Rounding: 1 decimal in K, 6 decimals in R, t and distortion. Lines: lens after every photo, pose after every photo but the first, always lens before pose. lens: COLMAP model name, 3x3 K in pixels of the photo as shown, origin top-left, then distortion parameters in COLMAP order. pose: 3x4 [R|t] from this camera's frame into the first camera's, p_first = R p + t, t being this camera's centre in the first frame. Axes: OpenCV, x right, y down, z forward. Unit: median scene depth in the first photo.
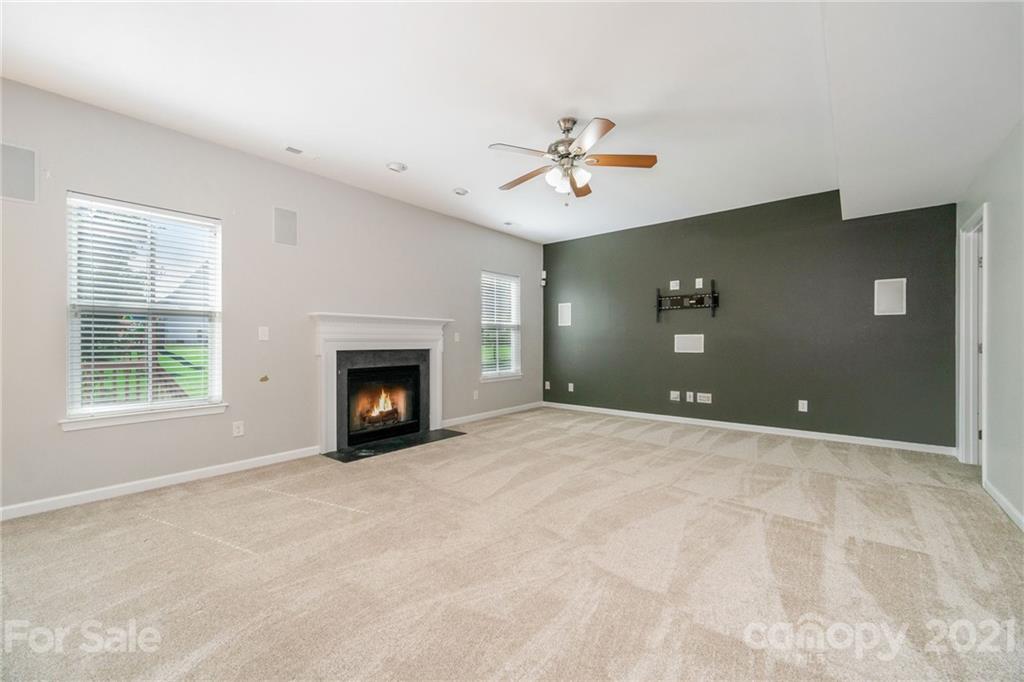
lens RADIAL K [[409.3, 0, 512.0], [0, 409.3, 341.0], [0, 0, 1]] dist [-0.001511, -0.000157]
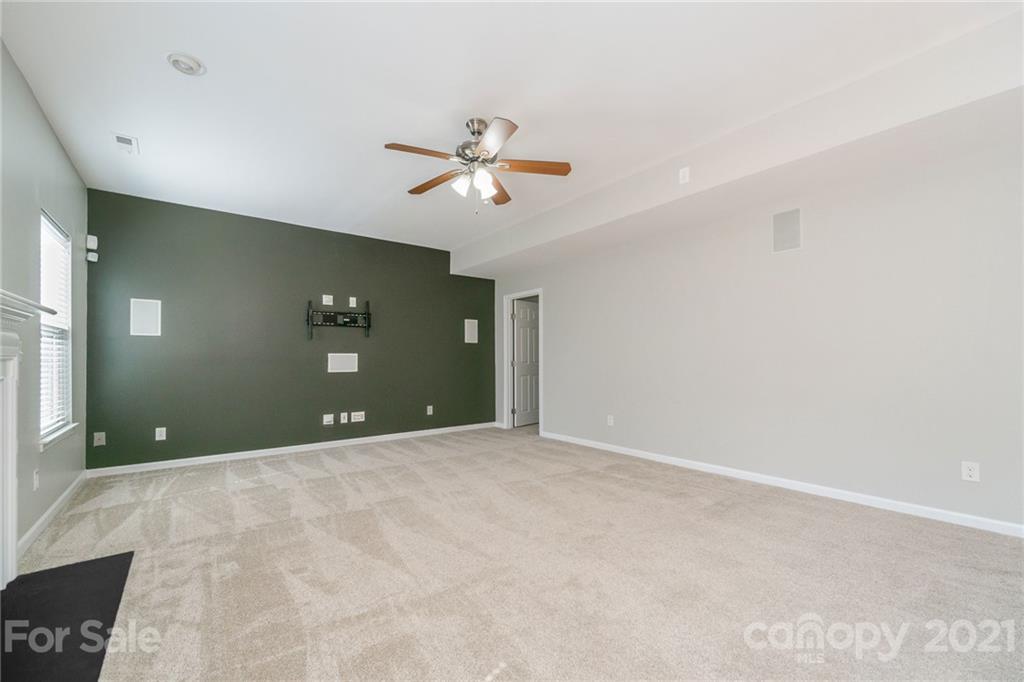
lens RADIAL K [[413.9, 0, 496.8], [0, 413.9, 355.7], [0, 0, 1]] dist [-0.003151, -0.000471]
pose [[0.230346, 0.011273, 0.973043, -0.448535], [0.003681, 0.999916, -0.012456, 0.003161], [-0.973102, 0.006451, 0.230285, 0.436184]]
